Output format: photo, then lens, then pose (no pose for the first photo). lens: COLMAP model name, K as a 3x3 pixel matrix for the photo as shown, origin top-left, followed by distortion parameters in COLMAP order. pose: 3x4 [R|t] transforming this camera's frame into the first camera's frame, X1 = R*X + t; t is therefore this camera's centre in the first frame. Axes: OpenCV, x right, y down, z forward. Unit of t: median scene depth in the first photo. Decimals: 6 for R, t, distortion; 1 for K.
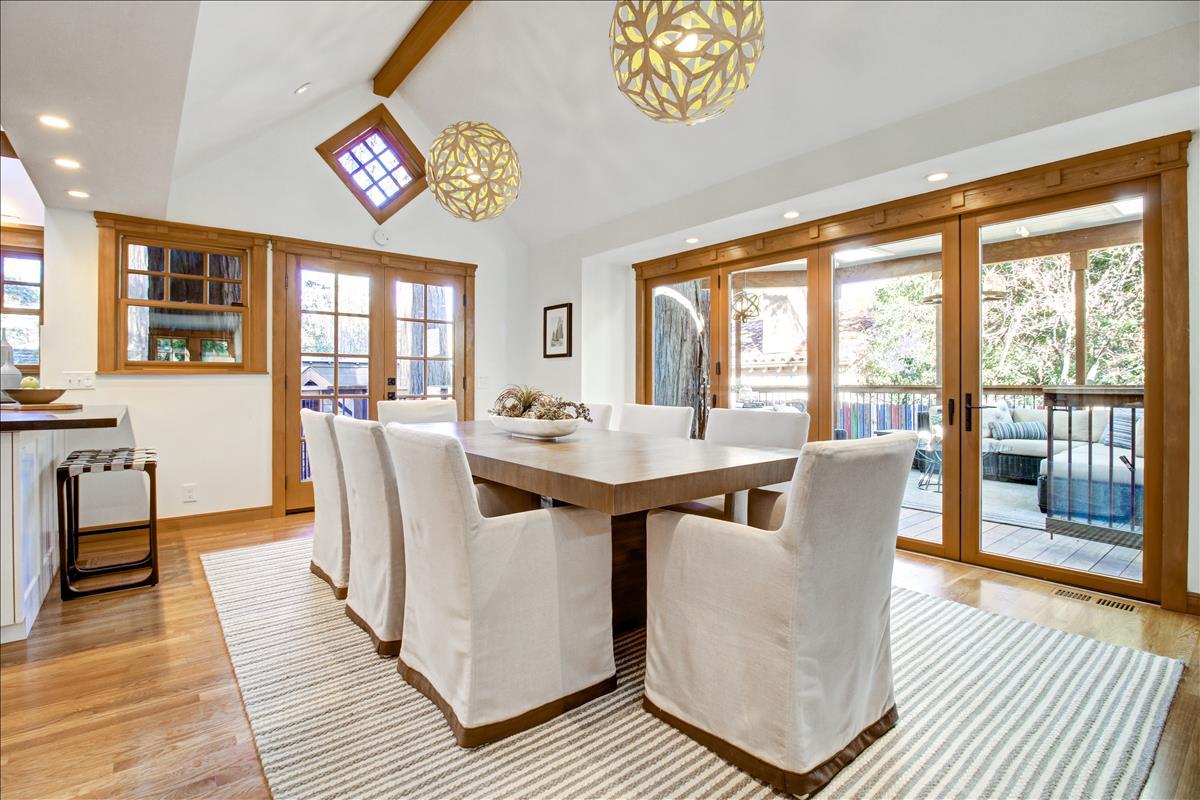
lens RADIAL K [[557.0, 0, 604.9], [0, 557.0, 383.0], [0, 0, 1]] dist [0.004049, -0.006927]
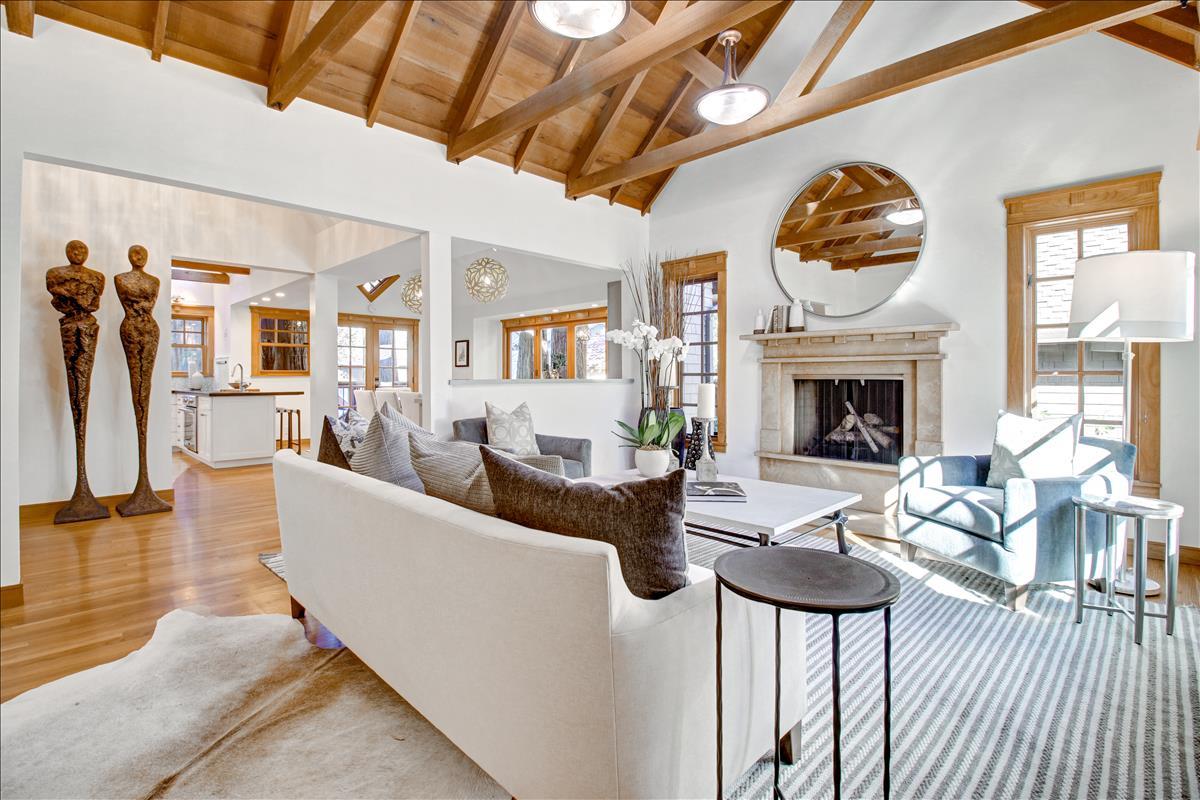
lens RADIAL K [[557.0, 0, 604.9], [0, 557.0, 383.0], [0, 0, 1]] dist [0.004049, -0.006927]
pose [[0.993603, 0.000165, 0.112932, 0.208598], [-0.000787, 0.999985, 0.005461, -0.000562], [-0.112929, -0.005514, 0.993588, -1.086596]]
